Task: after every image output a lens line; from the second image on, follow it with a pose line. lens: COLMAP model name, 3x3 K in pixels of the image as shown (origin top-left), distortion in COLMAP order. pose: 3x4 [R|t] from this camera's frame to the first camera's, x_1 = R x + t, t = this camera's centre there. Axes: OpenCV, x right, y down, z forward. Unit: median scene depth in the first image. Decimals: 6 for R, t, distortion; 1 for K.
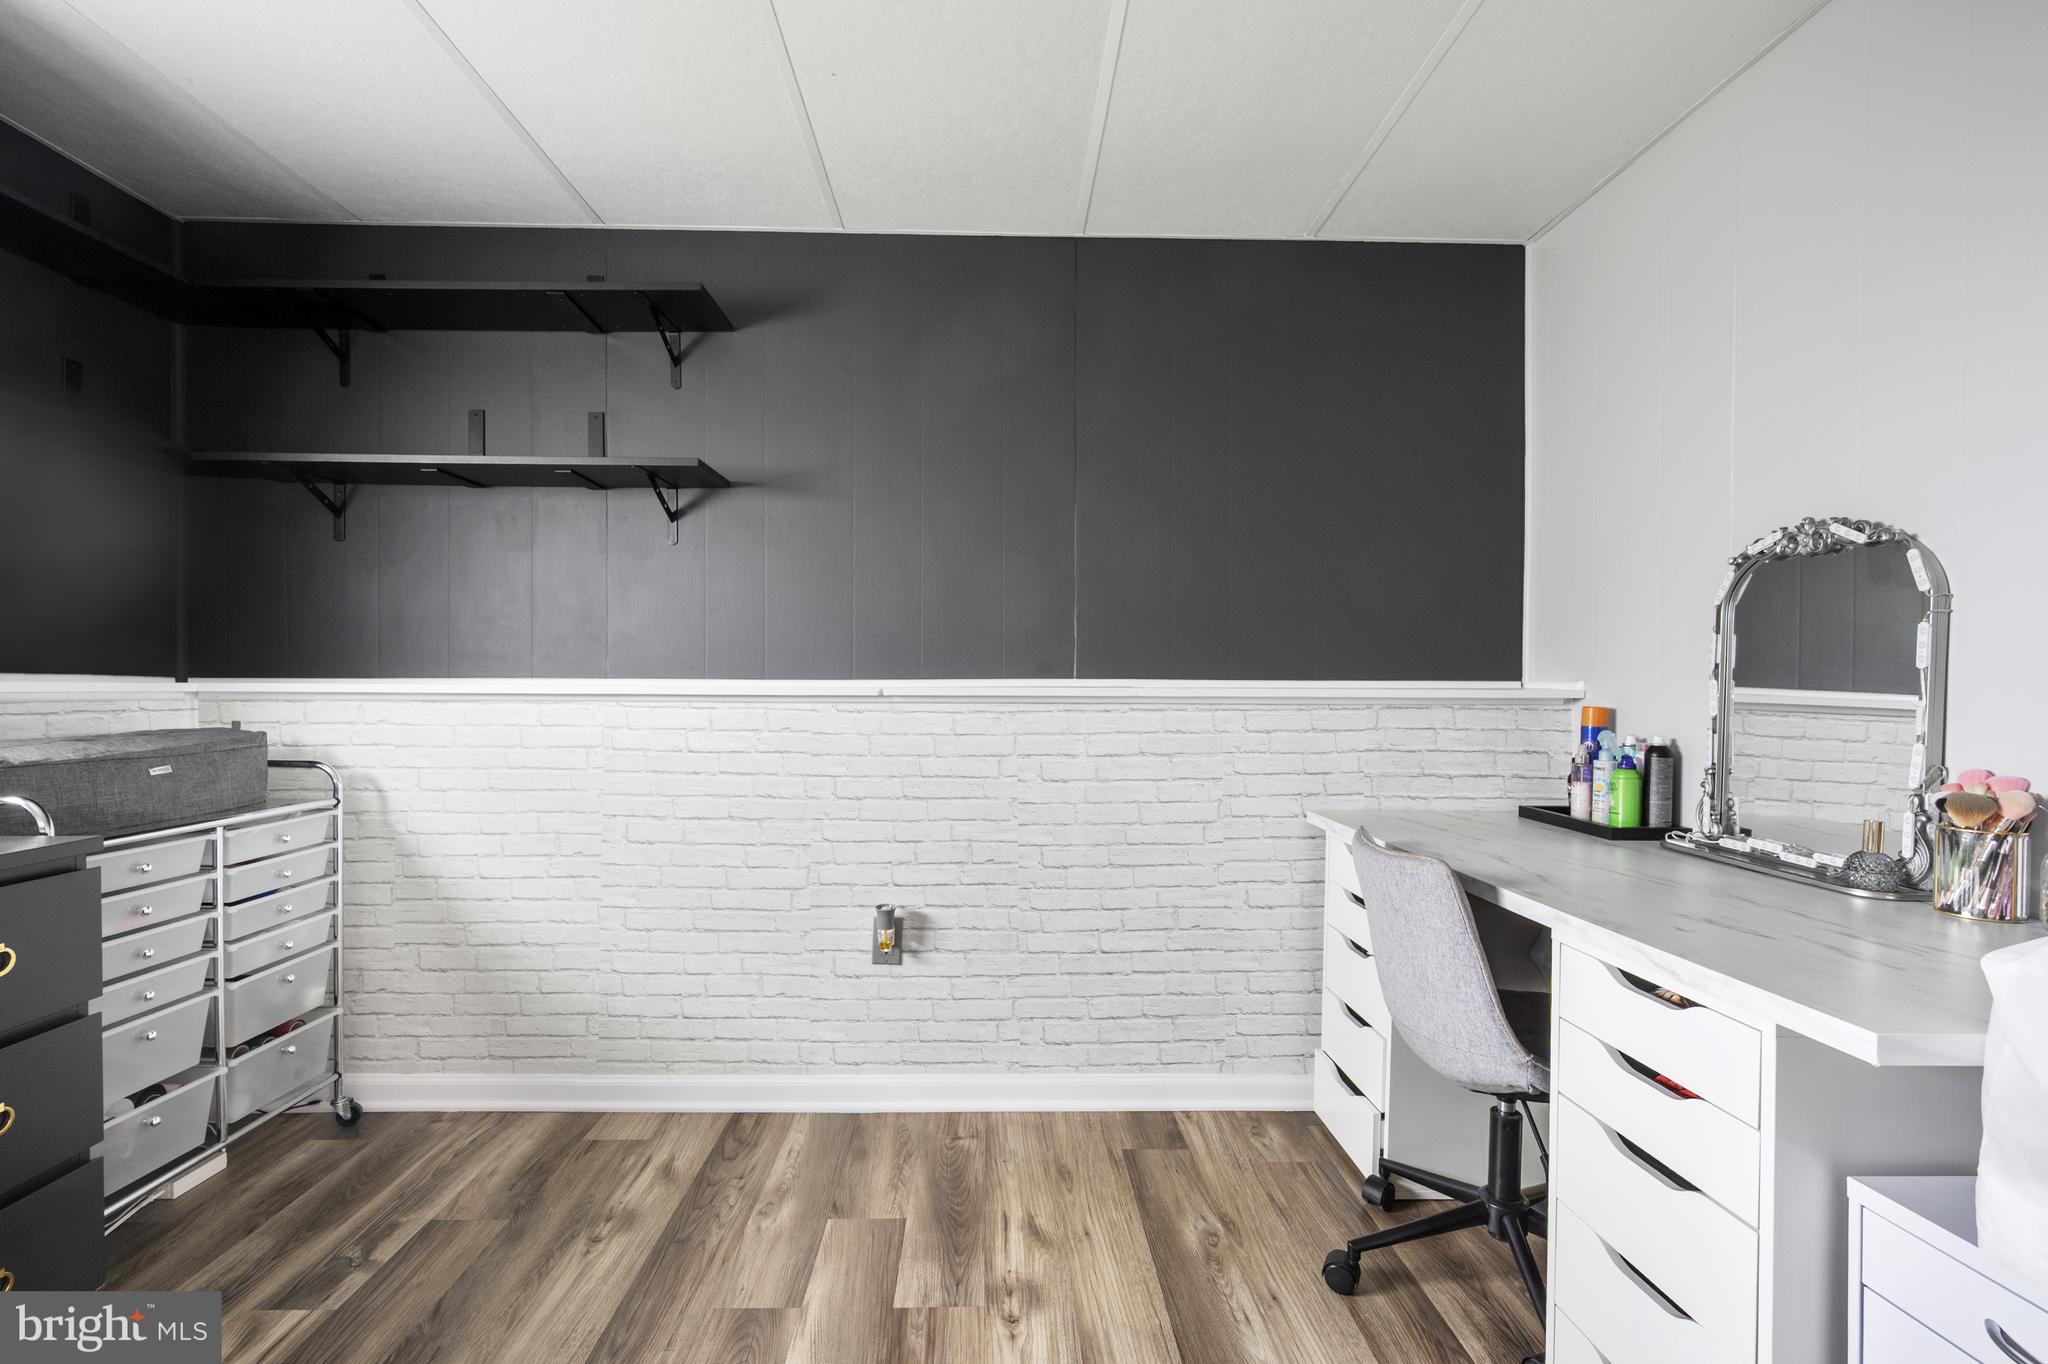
lens RADIAL K [[884.5, 0, 1003.5], [0, 884.5, 692.8], [0, 0, 1]] dist [0.000026, -0.001801]
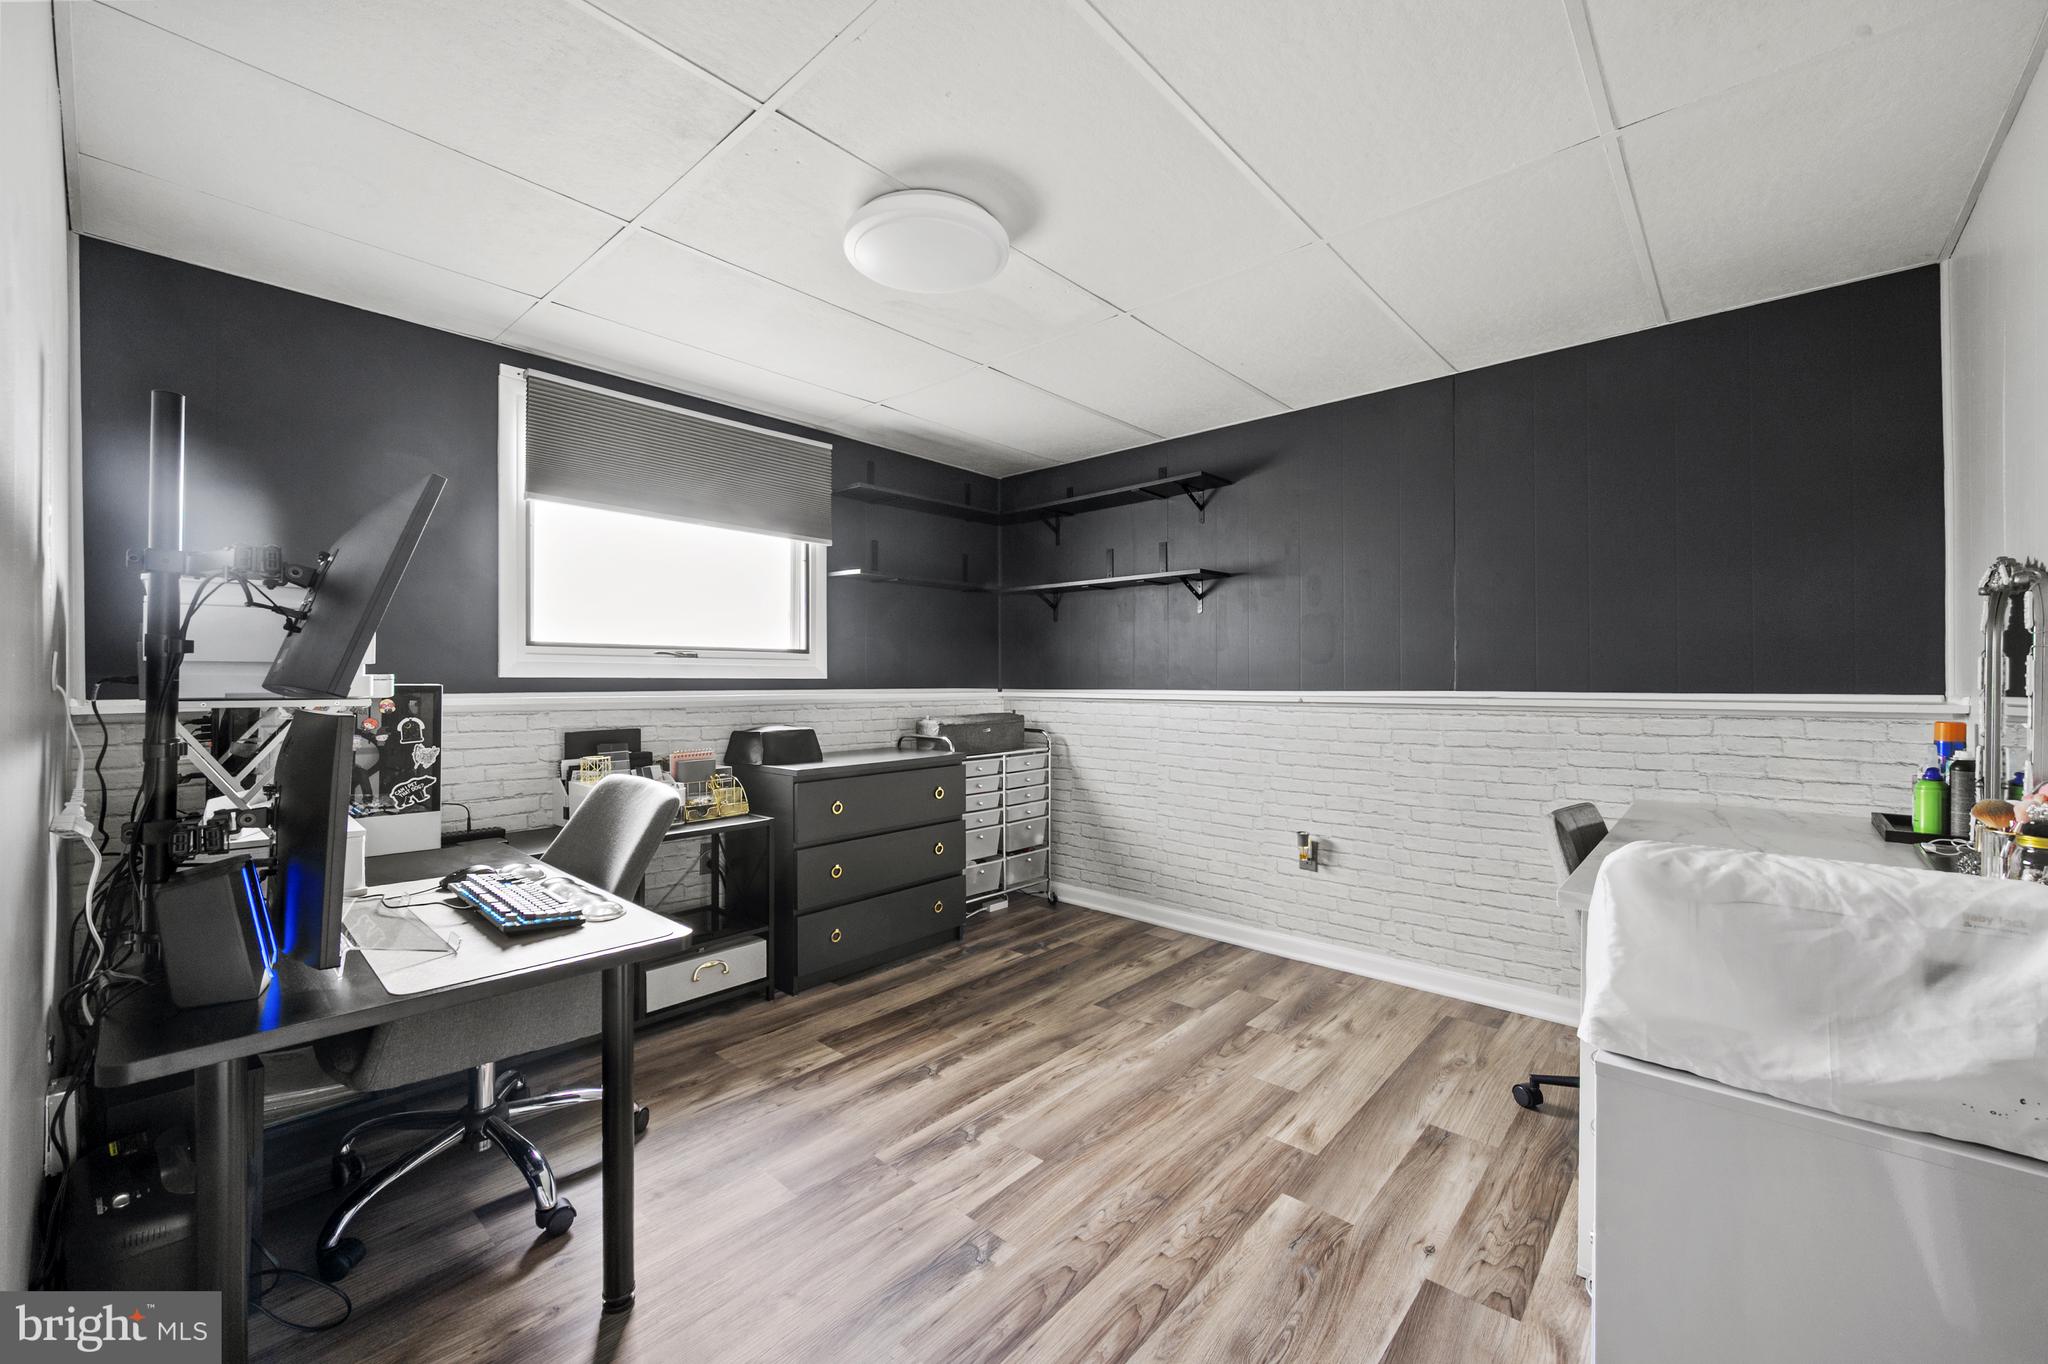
lens RADIAL K [[803.0, 0, 1040.6], [0, 803.0, 680.2], [0, 0, 1]] dist [-0.002183, -0.000075]
pose [[0.736654, -0.004743, -0.676253, 0.499460], [-0.003146, 0.999941, -0.010441, -0.019594], [0.676263, 0.009818, 0.736595, -0.401825]]
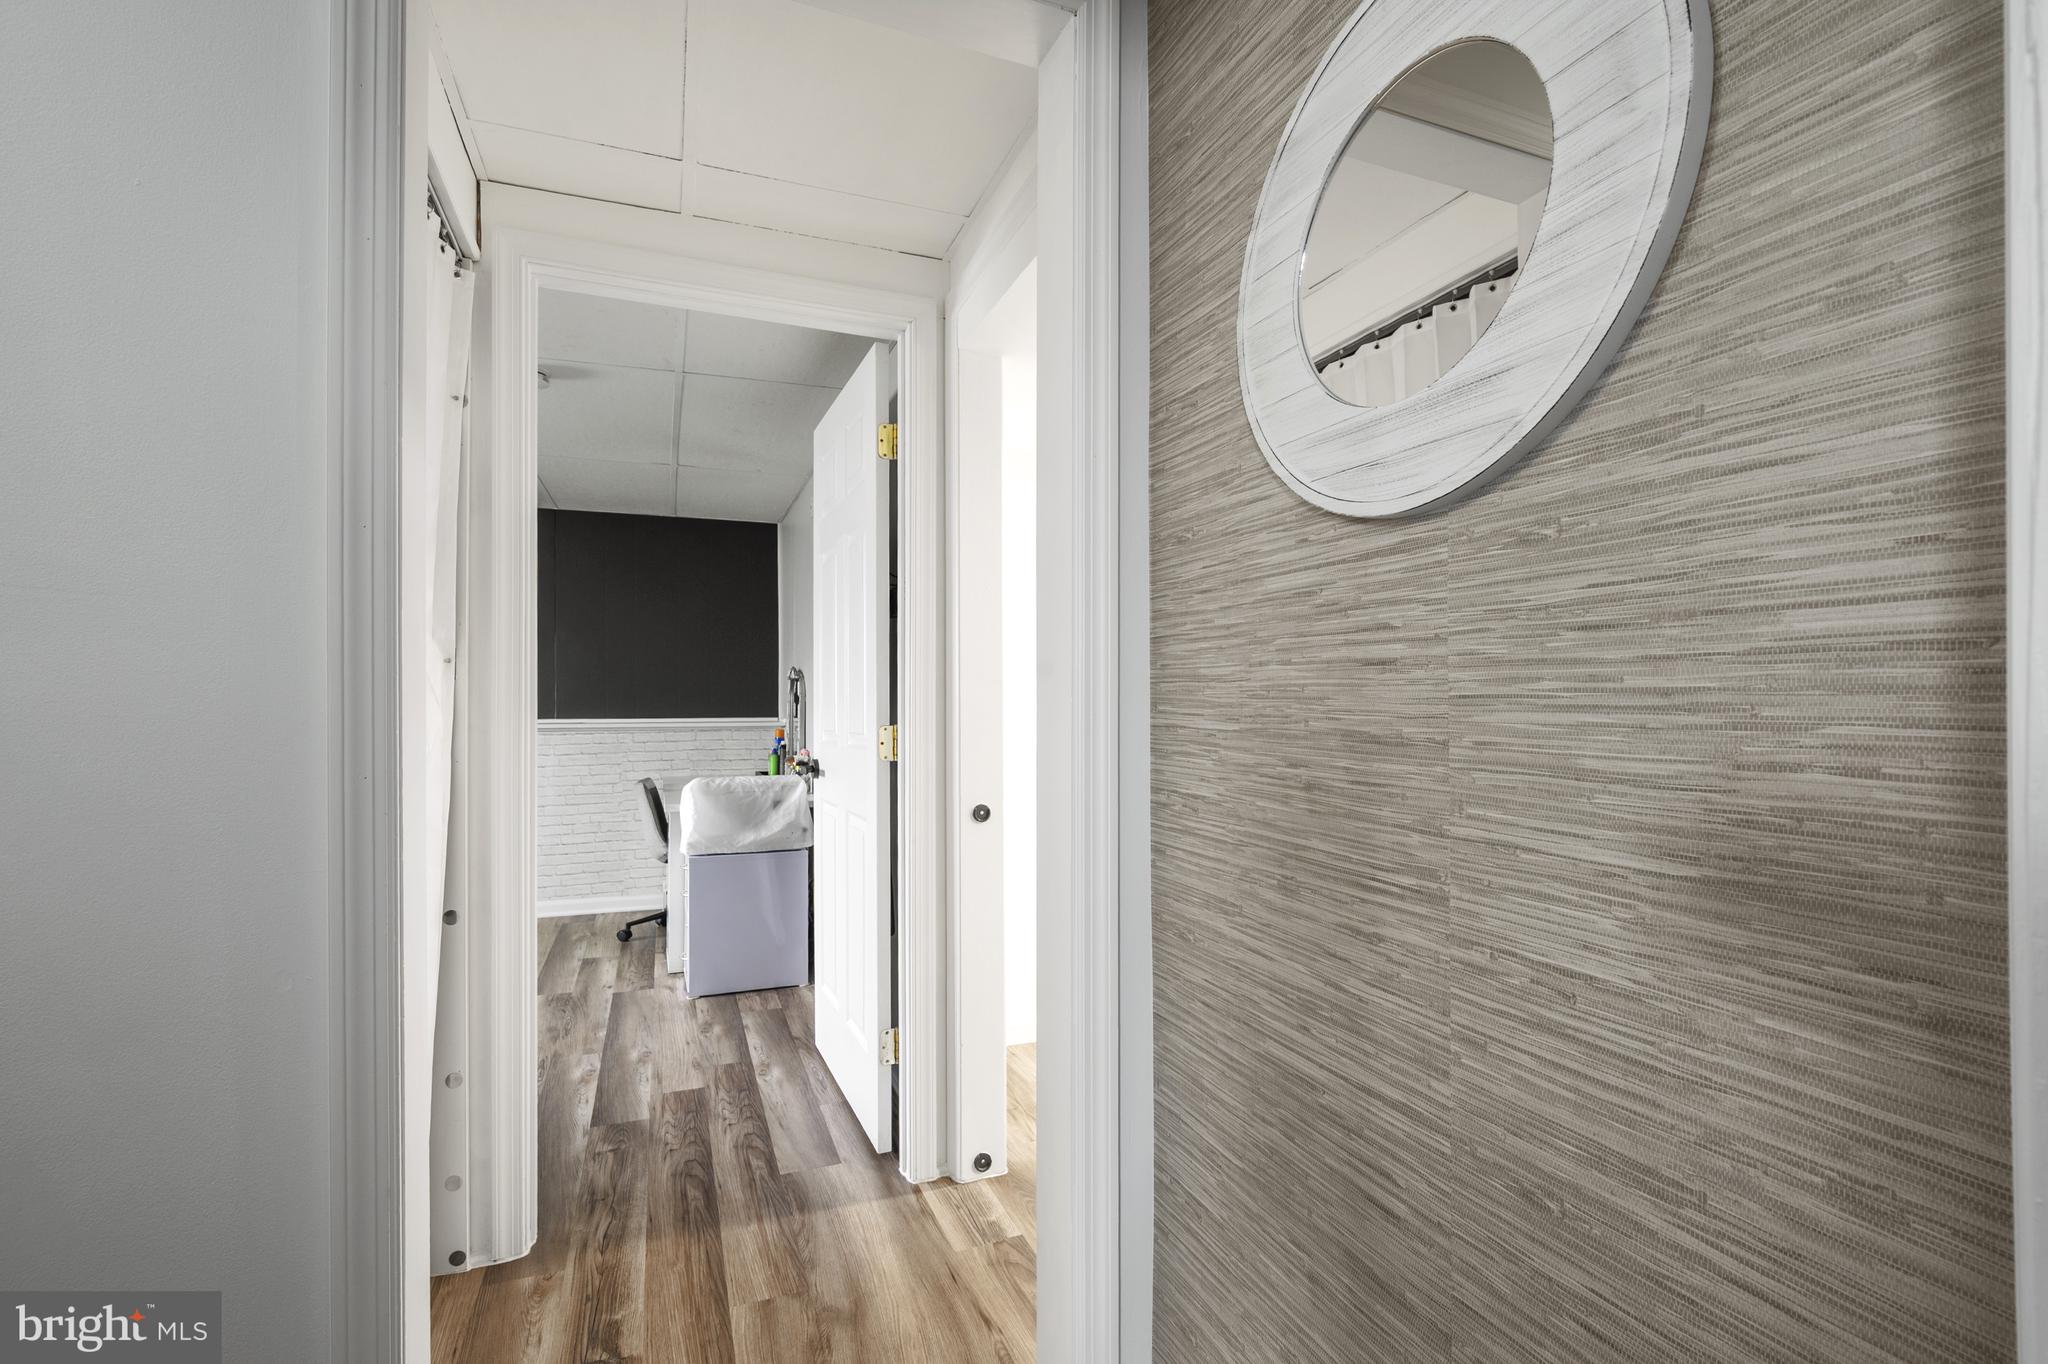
lens RADIAL K [[884.5, 0, 1010.6], [0, 884.5, 697.7], [0, 0, 1]] dist [0.000026, -0.001801]
pose [[0.935889, -0.002701, 0.352285, 0.388901], [0.006683, 0.999927, -0.010089, -0.042477], [-0.352232, 0.011796, 0.935839, -1.480380]]
